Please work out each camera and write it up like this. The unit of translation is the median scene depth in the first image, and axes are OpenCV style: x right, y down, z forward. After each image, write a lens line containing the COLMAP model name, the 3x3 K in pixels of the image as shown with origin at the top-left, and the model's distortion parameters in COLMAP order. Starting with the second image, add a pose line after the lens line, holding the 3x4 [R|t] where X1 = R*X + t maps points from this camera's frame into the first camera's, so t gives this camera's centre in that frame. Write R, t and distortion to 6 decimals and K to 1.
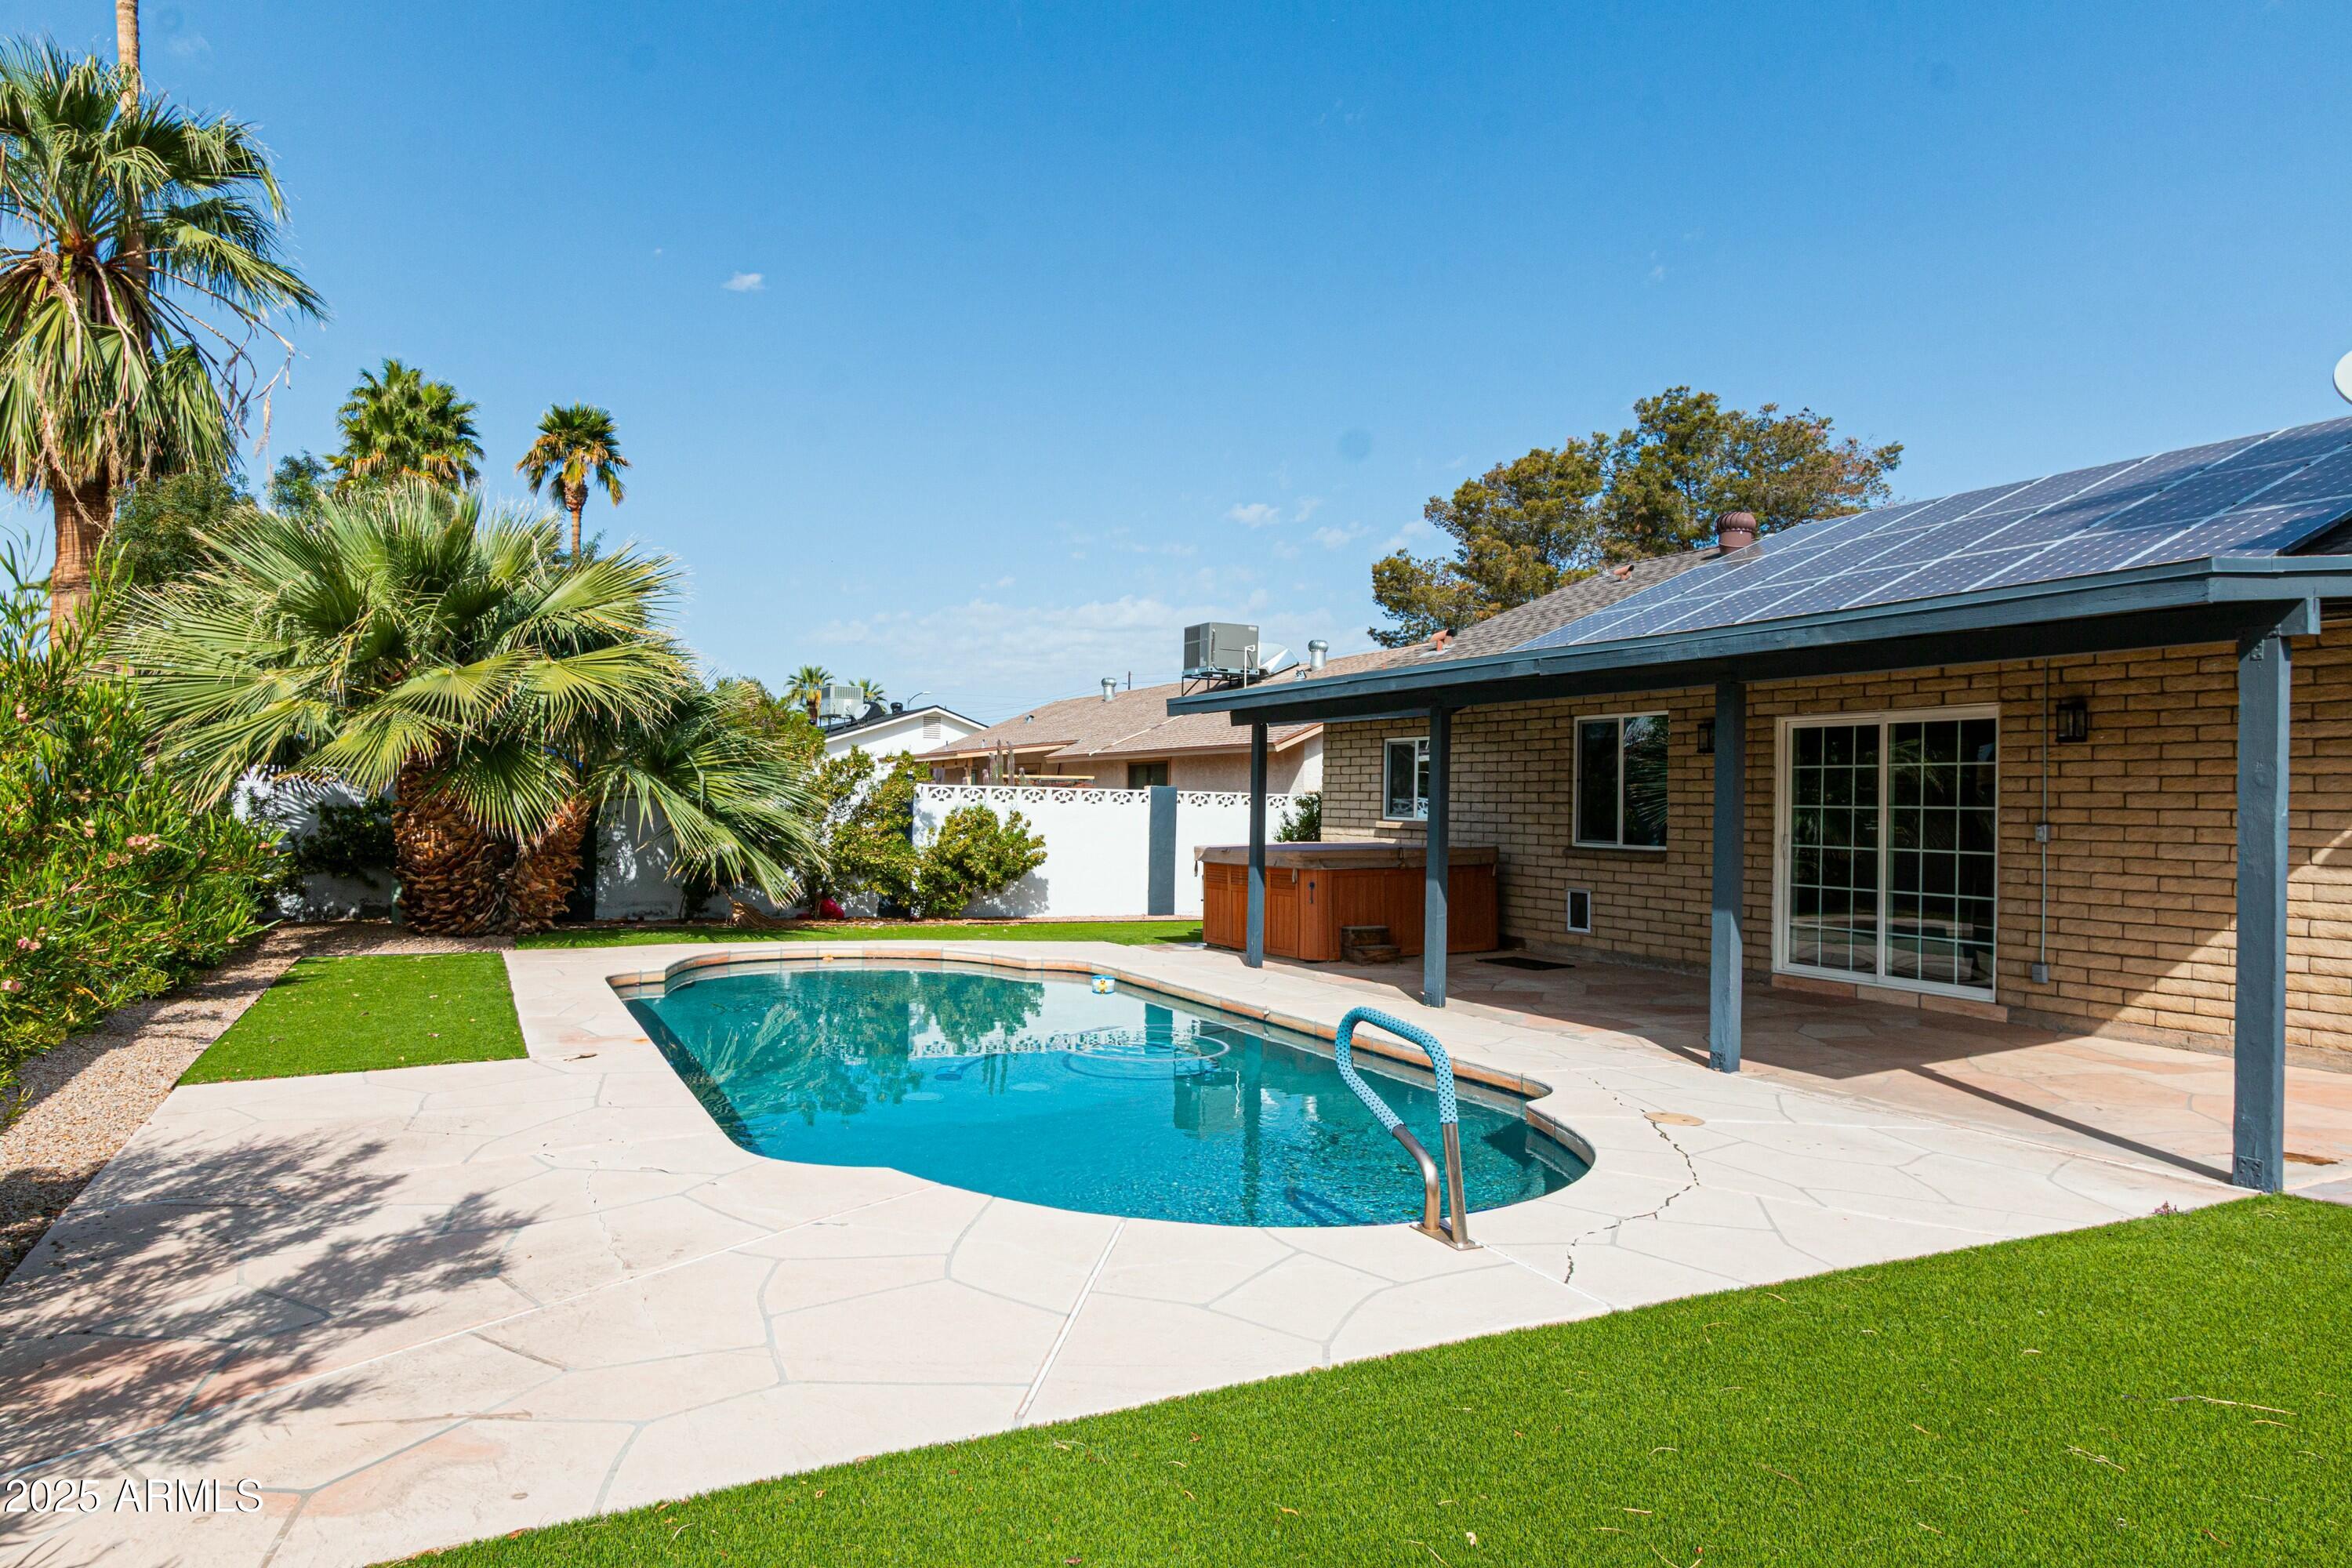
lens RADIAL K [[1434.6, 0, 1176.0], [0, 1434.6, 788.7], [0, 0, 1]] dist [-0.001533, -0.000325]
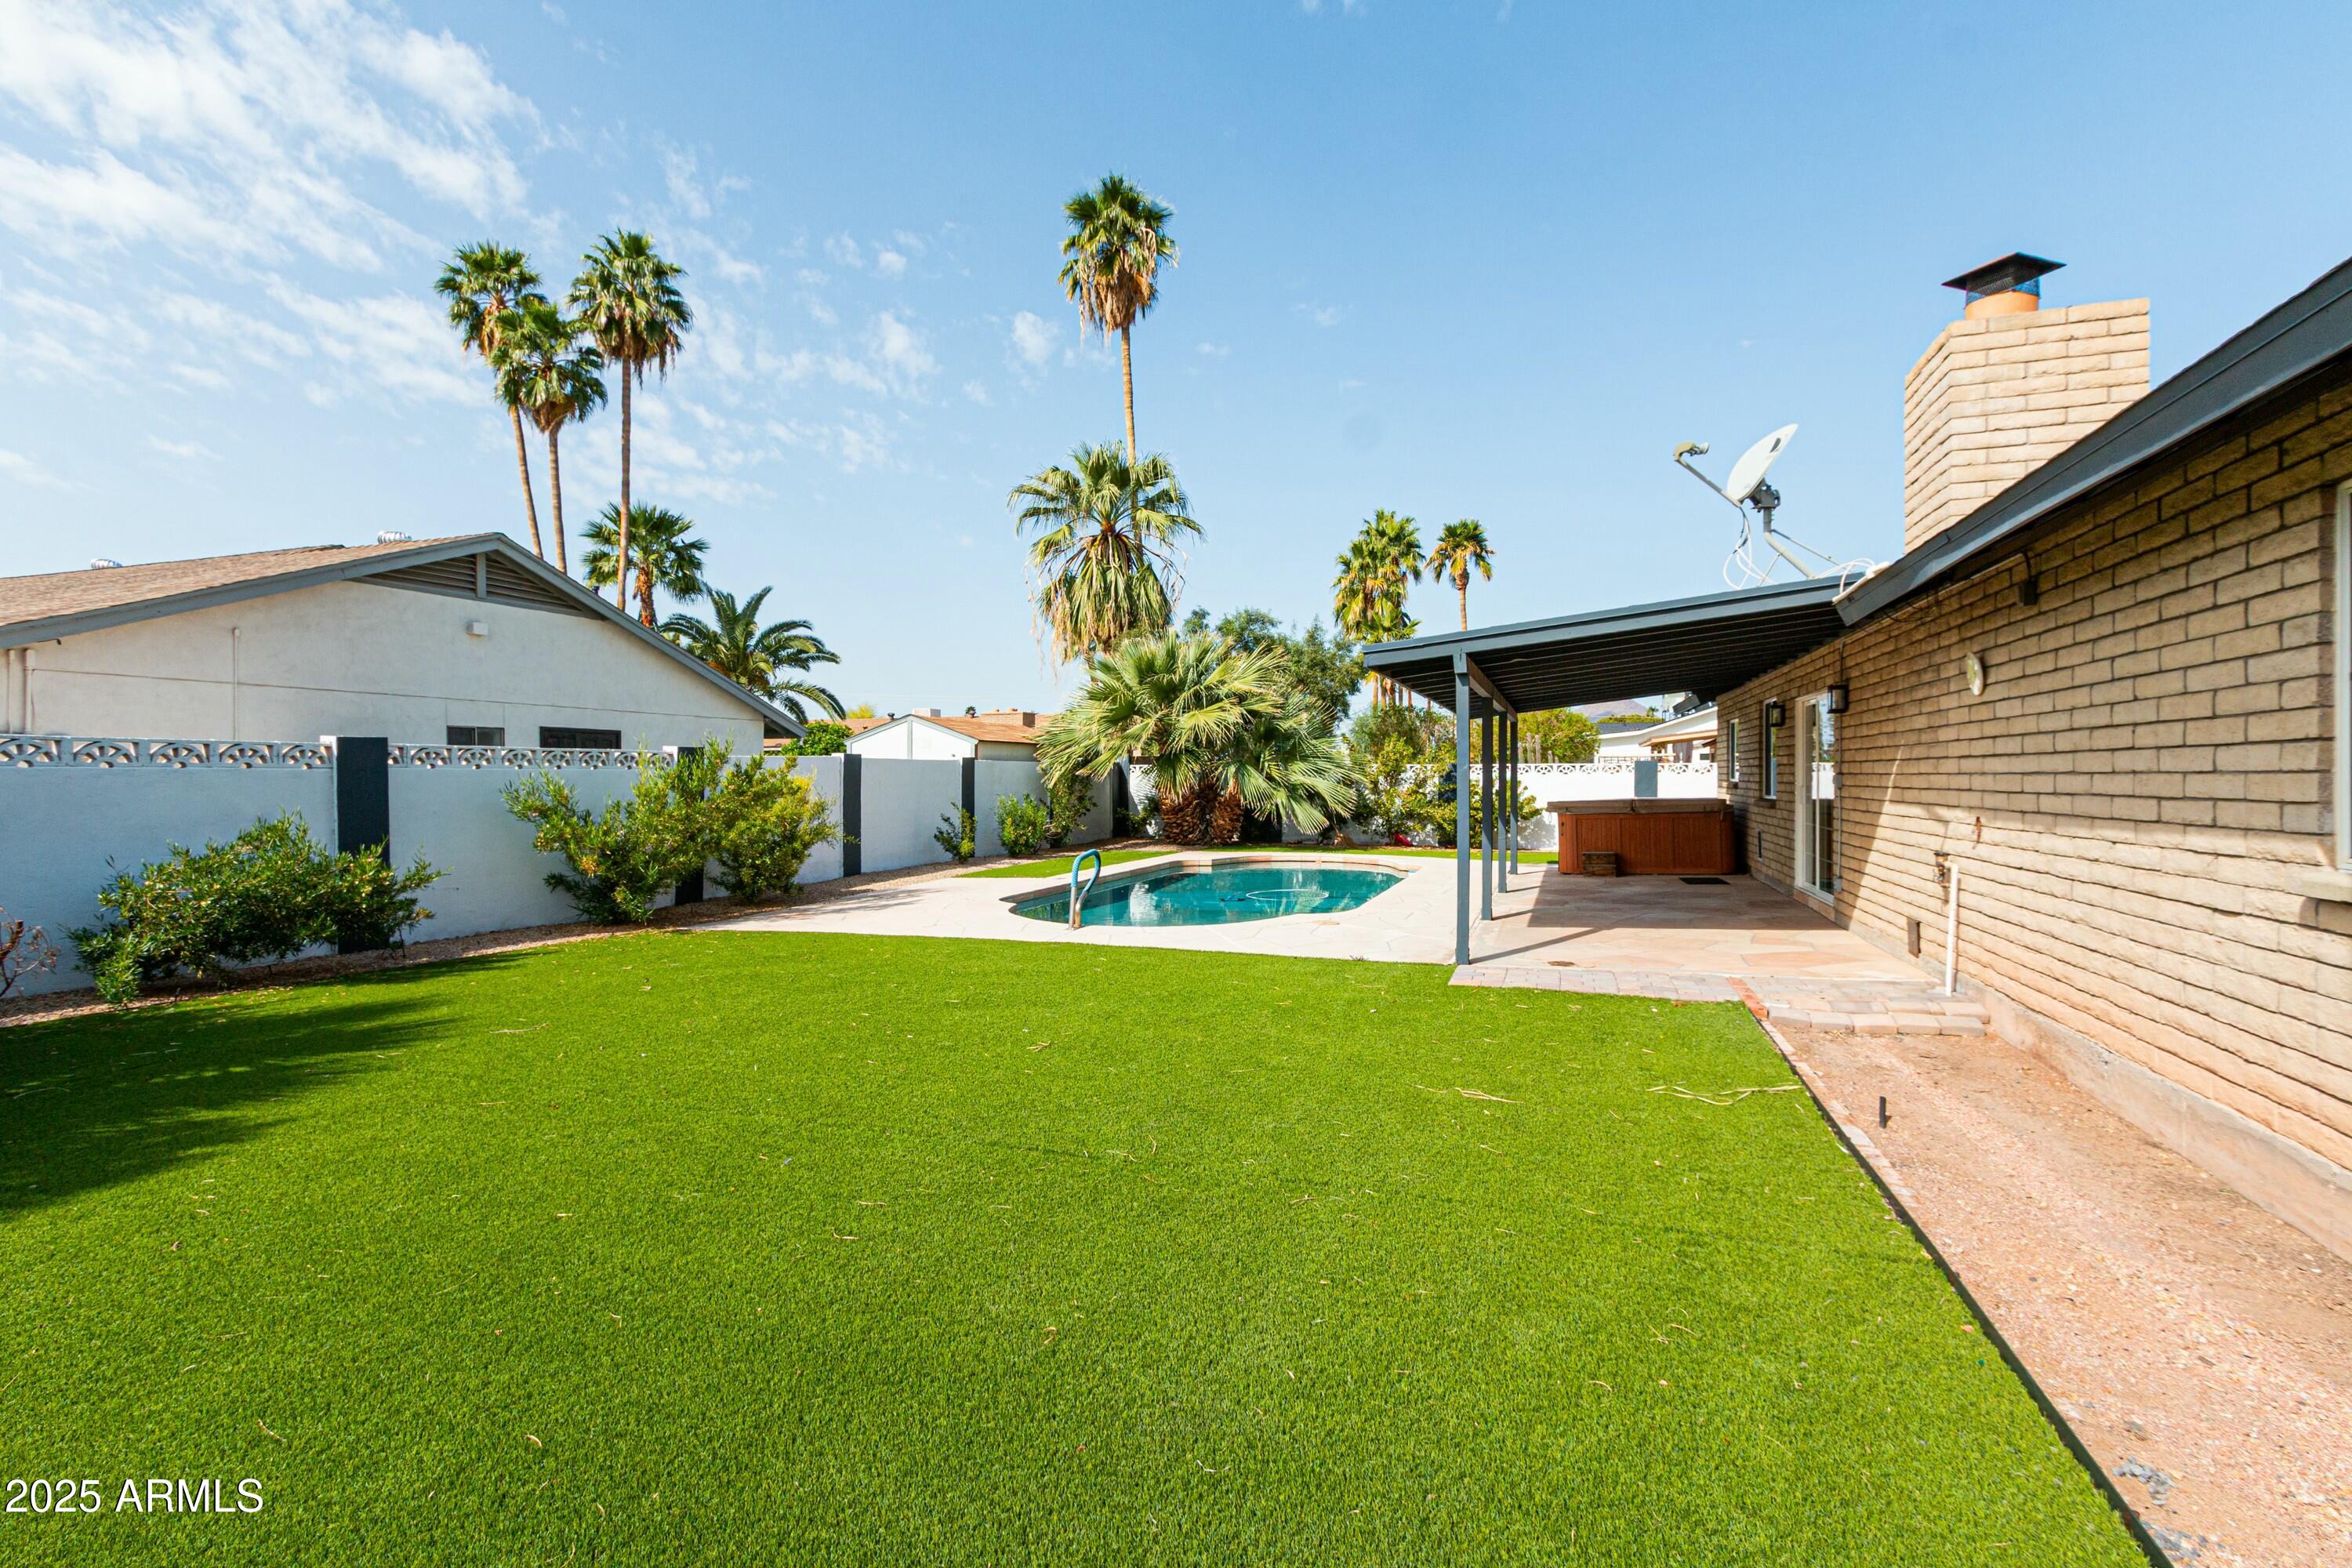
lens RADIAL K [[1082.5, 0, 1171.1], [0, 1082.5, 779.0], [0, 0, 1]] dist [0.000474, -0.013359]
pose [[0.692124, -0.019146, -0.721524, 0.688726], [0.025610, 0.999670, -0.001961, 0.011847], [0.721324, -0.017121, 0.692386, -0.102199]]
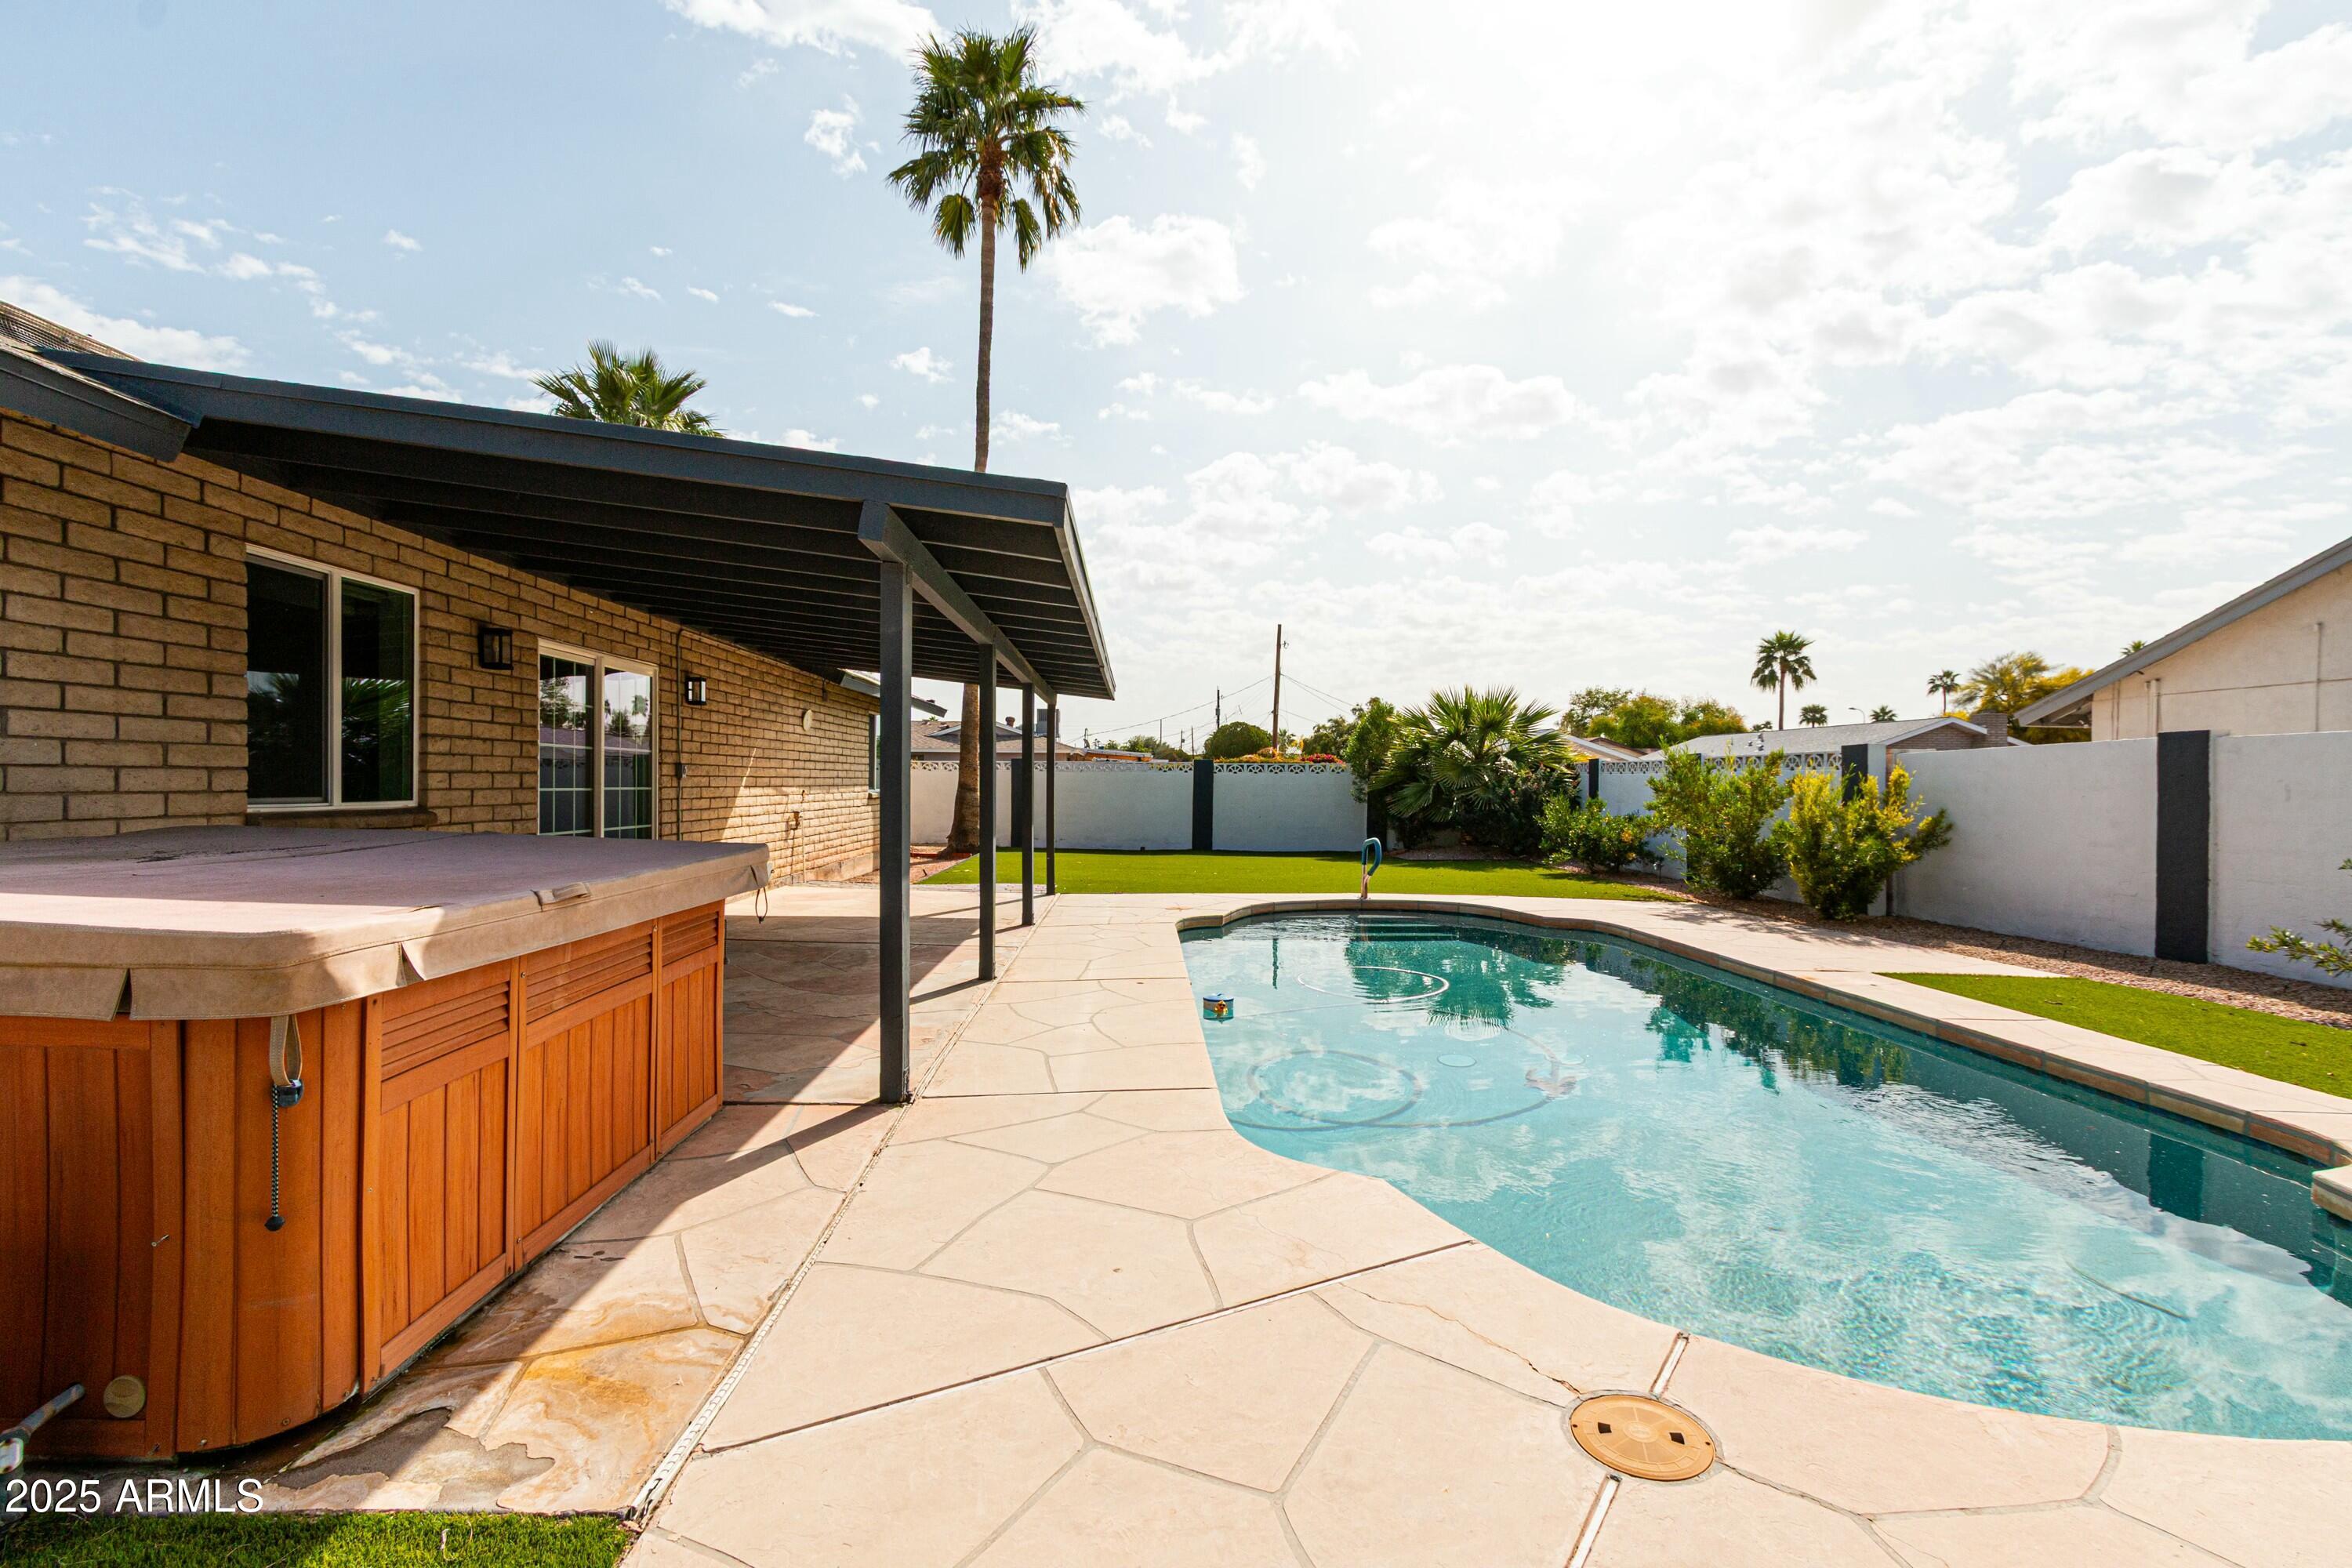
lens RADIAL K [[1082.5, 0, 1171.1], [0, 1082.5, 779.0], [0, 0, 1]] dist [0.000474, -0.013359]
pose [[-0.910941, -0.016034, 0.412225, -0.169400], [-0.020465, 0.999771, -0.006336, 0.027408], [-0.412029, -0.014208, -0.911060, 1.333695]]
